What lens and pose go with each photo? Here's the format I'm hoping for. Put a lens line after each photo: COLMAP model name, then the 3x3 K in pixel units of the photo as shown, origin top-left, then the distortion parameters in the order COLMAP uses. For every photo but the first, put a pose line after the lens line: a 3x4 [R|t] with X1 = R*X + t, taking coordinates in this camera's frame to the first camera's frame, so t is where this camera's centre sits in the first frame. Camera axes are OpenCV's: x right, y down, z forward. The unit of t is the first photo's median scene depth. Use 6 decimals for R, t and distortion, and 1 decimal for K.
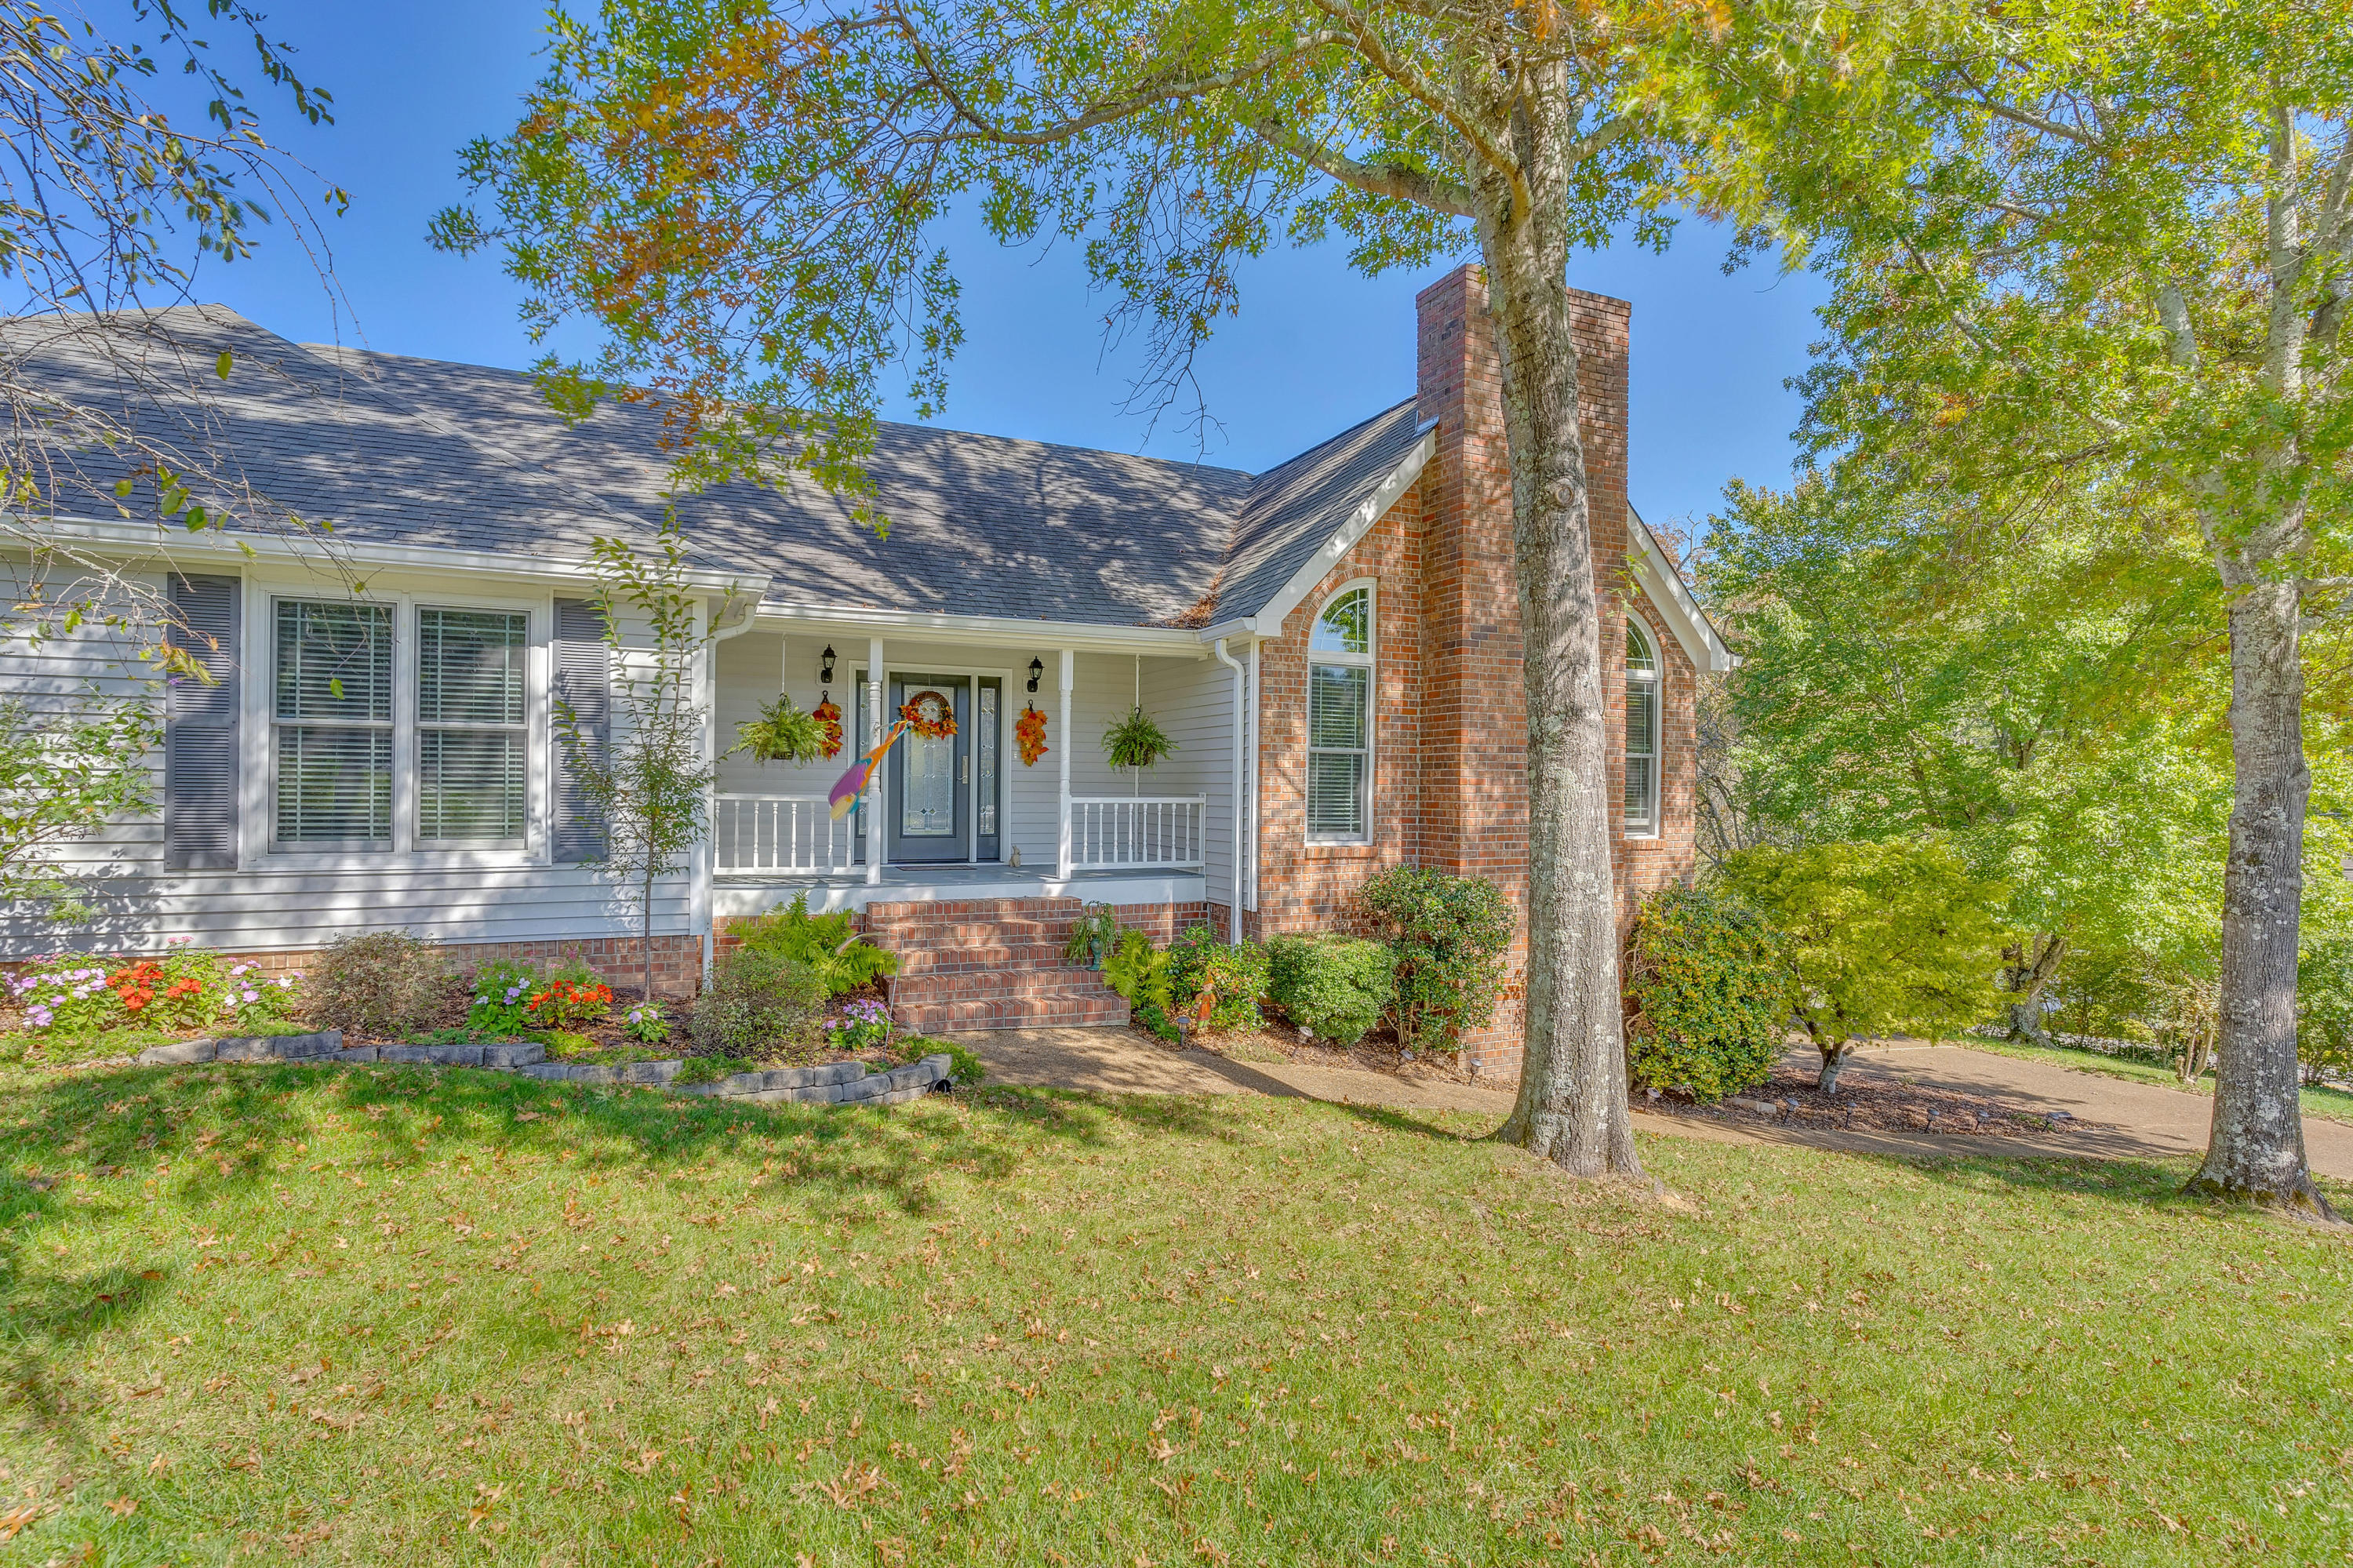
lens RADIAL K [[1139.8, 0, 1209.5], [0, 1139.8, 784.7], [0, 0, 1]] dist [0.002494, 0.000219]
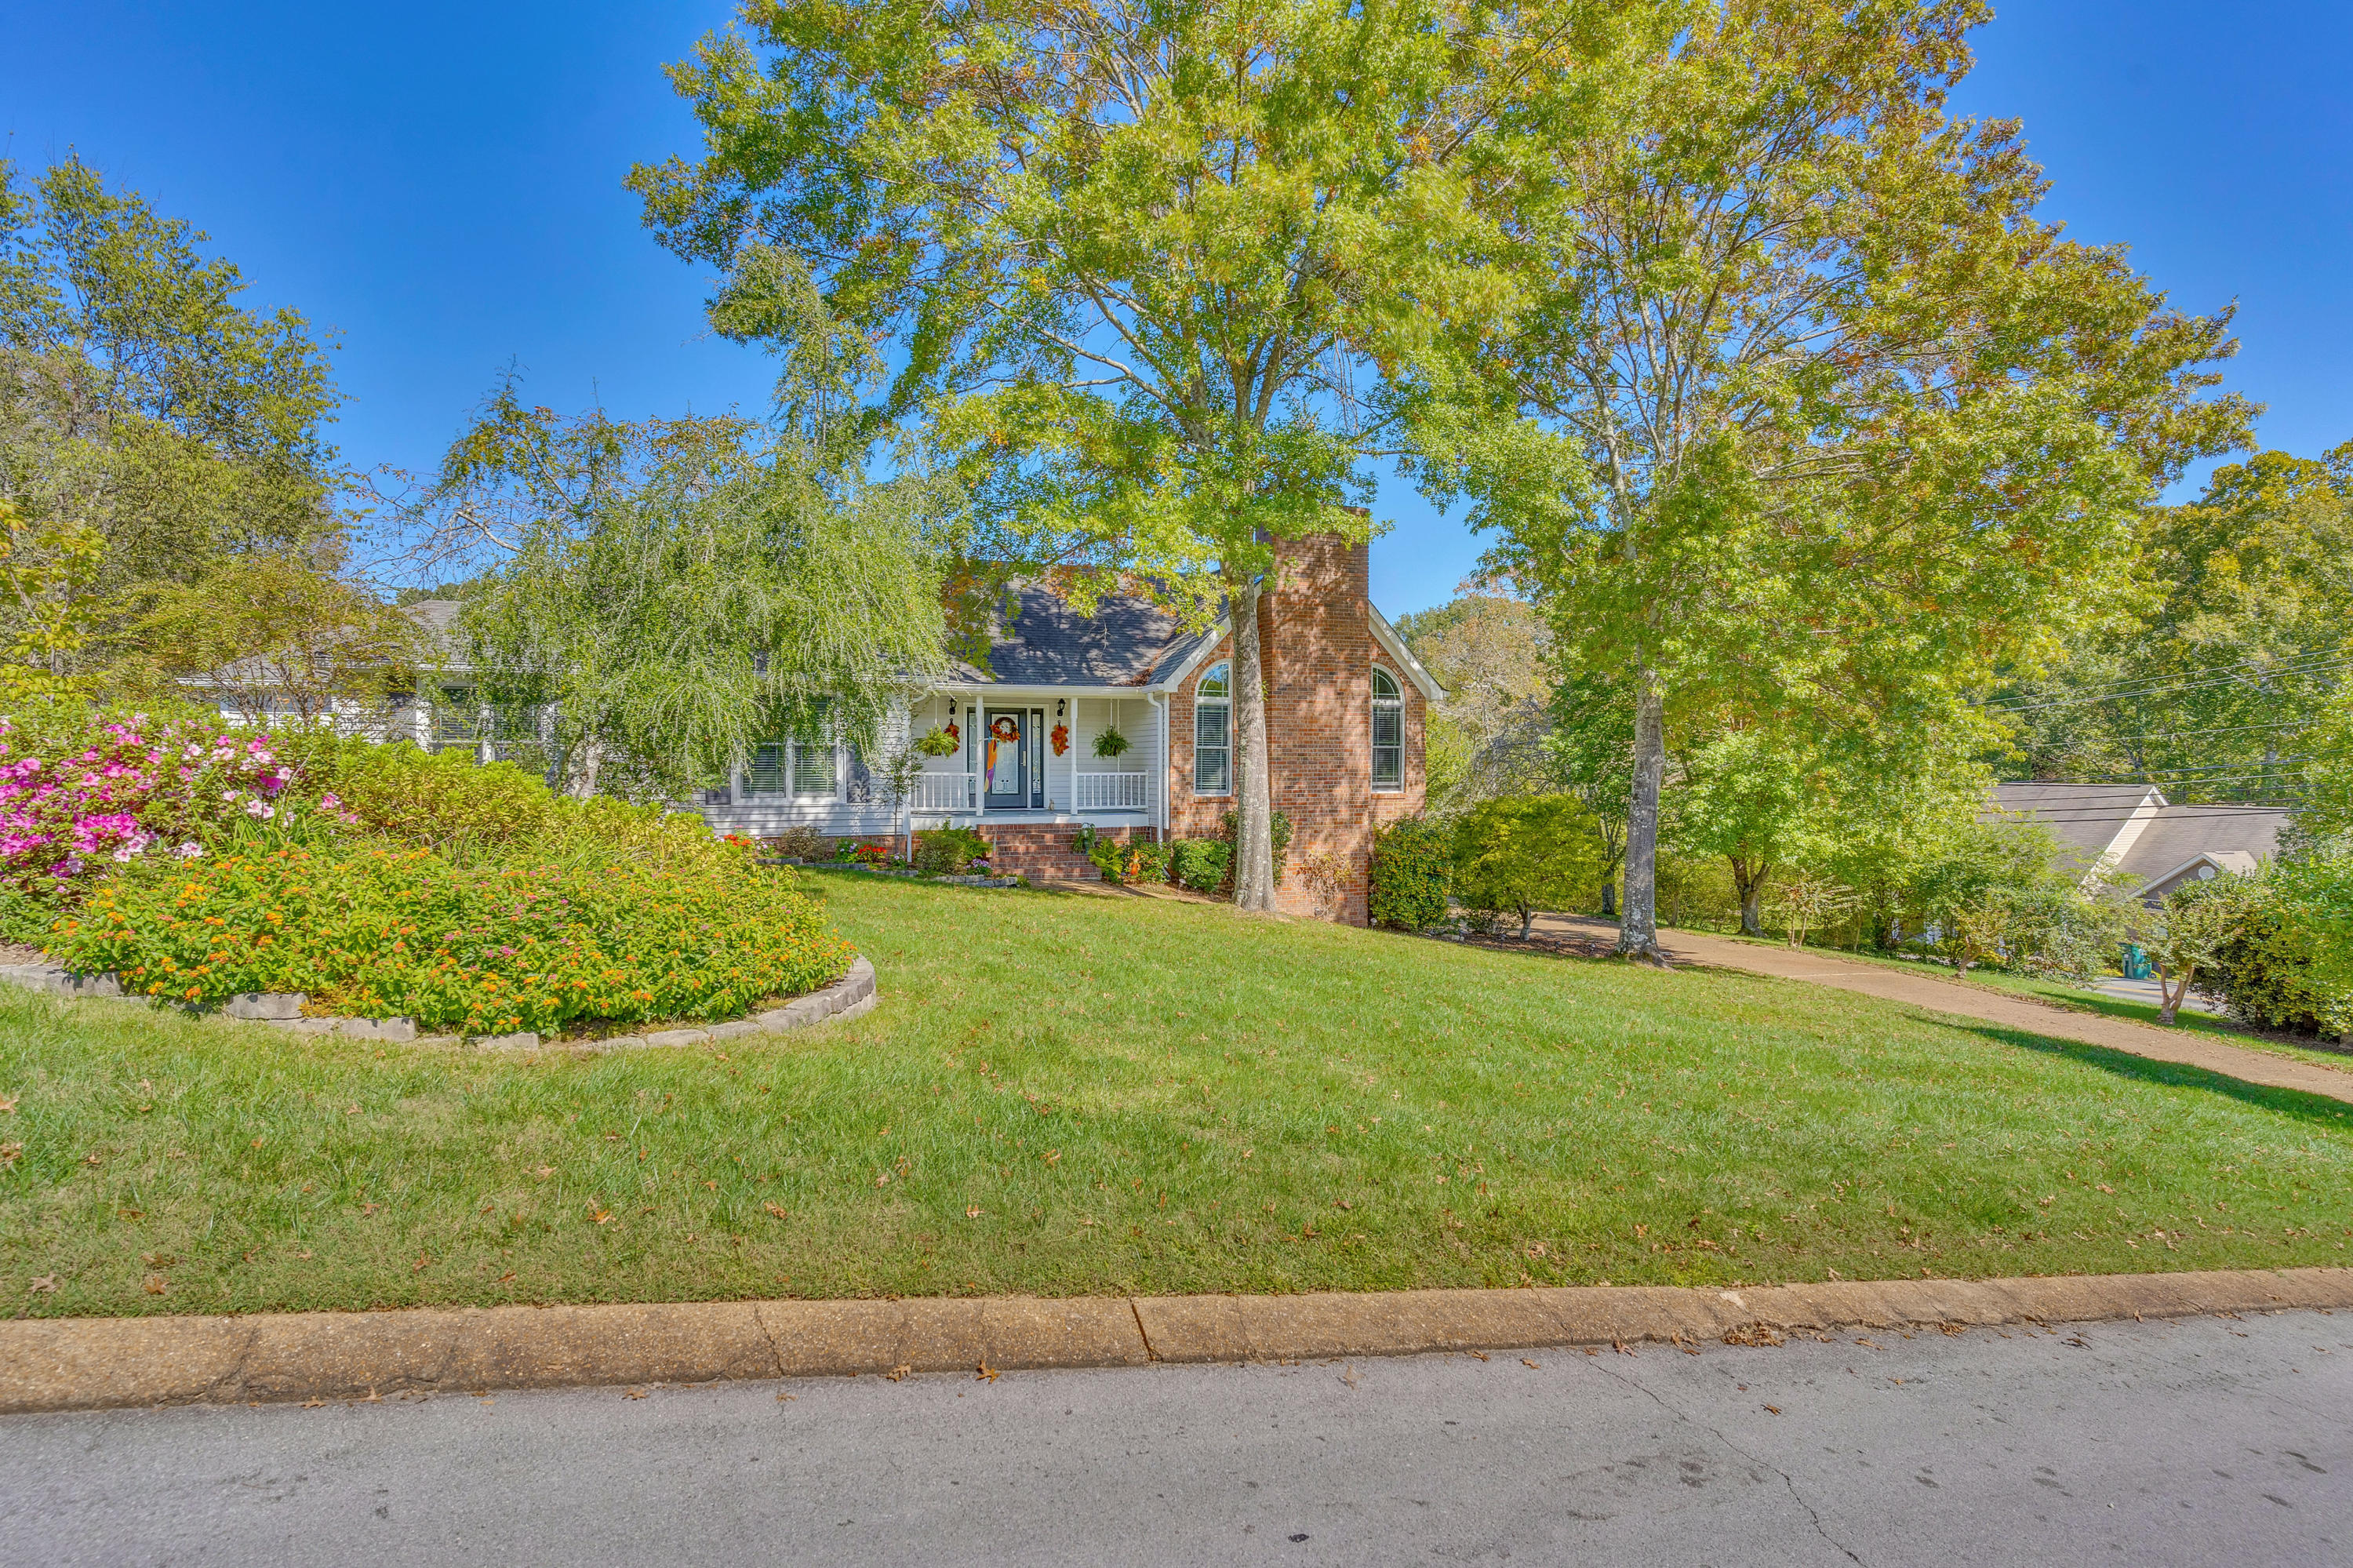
lens RADIAL K [[1038.9, 0, 1212.5], [0, 1038.9, 787.5], [0, 0, 1]] dist [-0.000949, 0.000127]
pose [[0.998939, -0.008744, -0.045221, 0.194668], [0.009757, 0.999705, 0.022220, -0.000504], [0.045013, -0.022638, 0.998730, -0.787674]]
